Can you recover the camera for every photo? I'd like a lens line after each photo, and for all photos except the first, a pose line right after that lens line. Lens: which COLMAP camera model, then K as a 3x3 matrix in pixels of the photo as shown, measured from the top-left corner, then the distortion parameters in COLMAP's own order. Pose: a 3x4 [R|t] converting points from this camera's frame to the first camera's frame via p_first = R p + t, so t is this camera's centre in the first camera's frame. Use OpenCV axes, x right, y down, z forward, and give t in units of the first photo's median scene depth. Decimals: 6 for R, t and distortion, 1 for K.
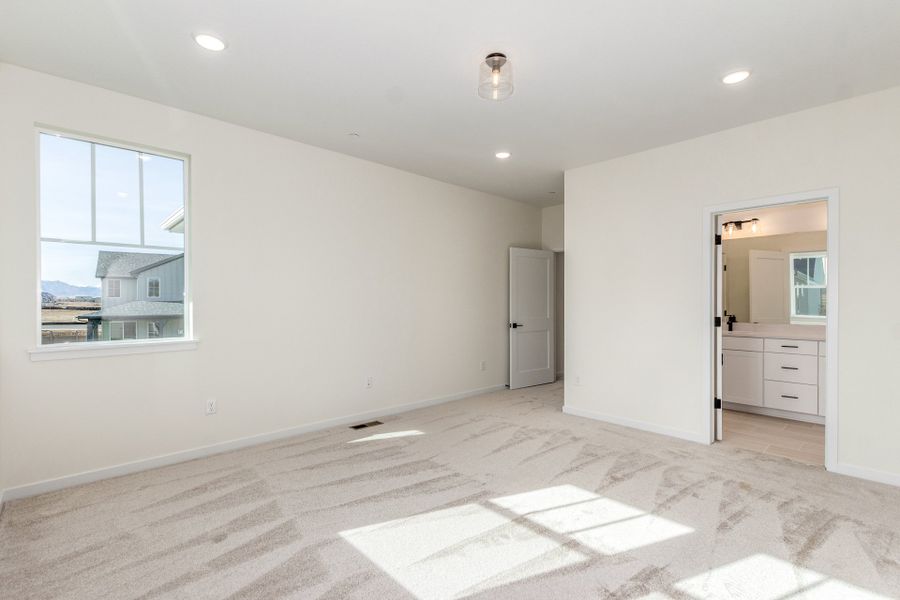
lens RADIAL K [[418.5, 0, 458.8], [0, 418.5, 307.1], [0, 0, 1]] dist [0.002942, -0.000523]
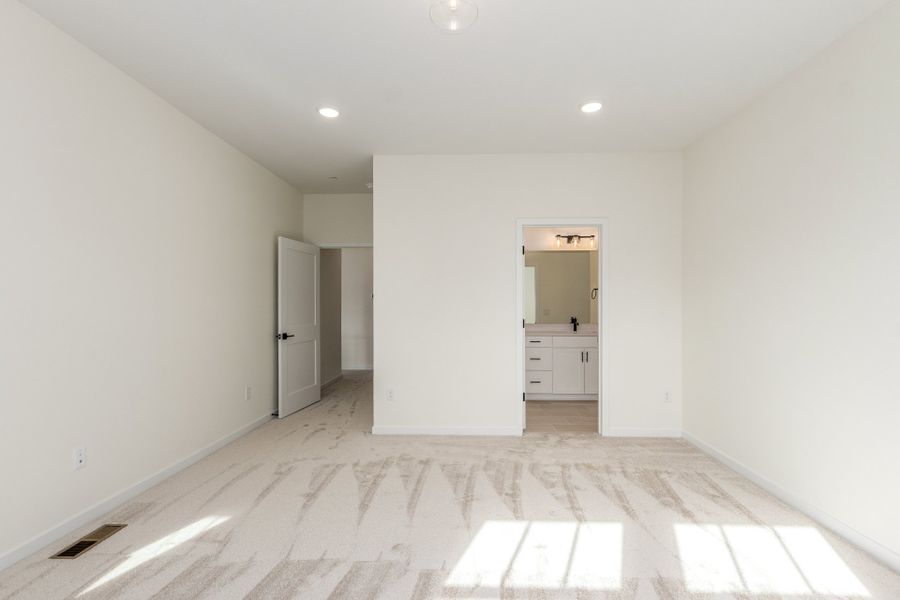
lens RADIAL K [[418.5, 0, 458.8], [0, 418.5, 307.1], [0, 0, 1]] dist [0.002942, -0.000523]
pose [[0.716028, -0.004901, 0.698054, -0.229604], [0.010291, 0.999941, -0.003535, -0.005045], [-0.697995, 0.009715, 0.716036, 0.264222]]
